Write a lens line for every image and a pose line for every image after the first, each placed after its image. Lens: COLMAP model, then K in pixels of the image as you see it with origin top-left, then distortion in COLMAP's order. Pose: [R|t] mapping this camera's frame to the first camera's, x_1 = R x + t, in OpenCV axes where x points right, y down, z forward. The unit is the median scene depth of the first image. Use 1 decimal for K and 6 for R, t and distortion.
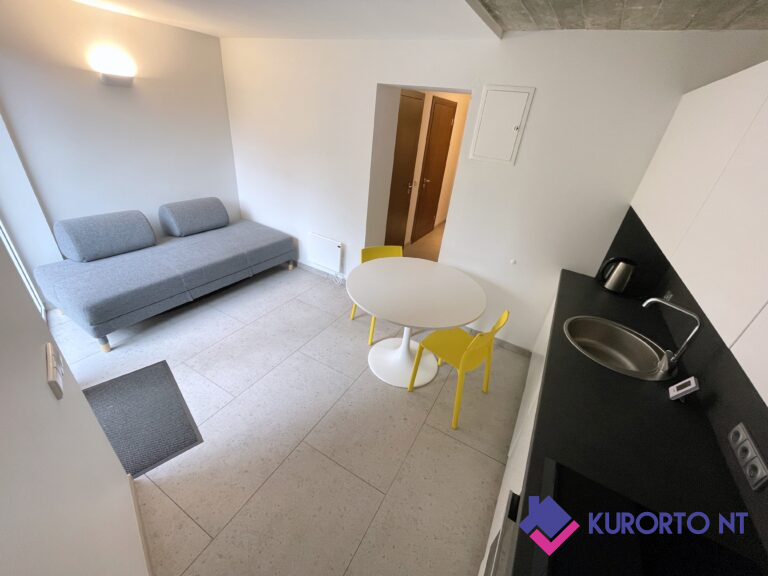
lens RADIAL K [[309.5, 0, 387.4], [0, 309.5, 275.7], [0, 0, 1]] dist [-0.001562, -0.000367]
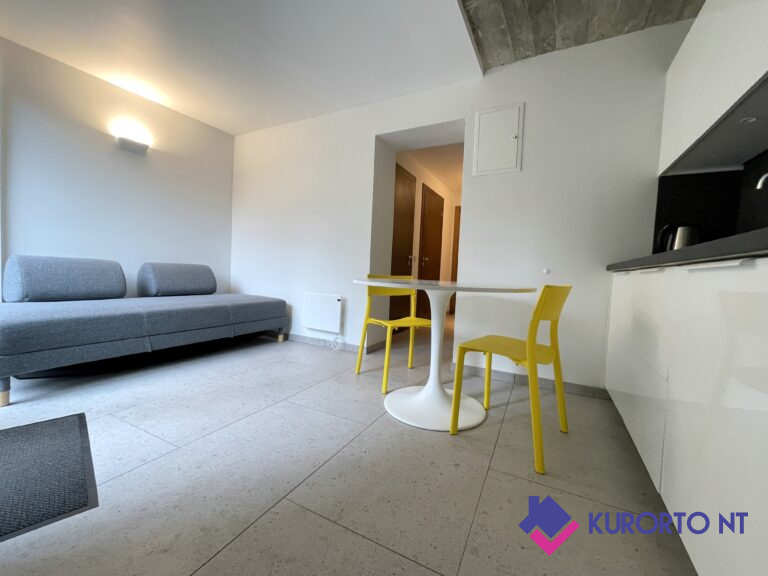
lens RADIAL K [[309.5, 0, 385.8], [0, 309.5, 286.4], [0, 0, 1]] dist [-0.001562, -0.000367]
pose [[0.997612, -0.060479, 0.033366, -0.064612], [0.068982, 0.897080, -0.436450, 0.326775], [-0.003536, 0.437710, 0.899109, 0.246095]]
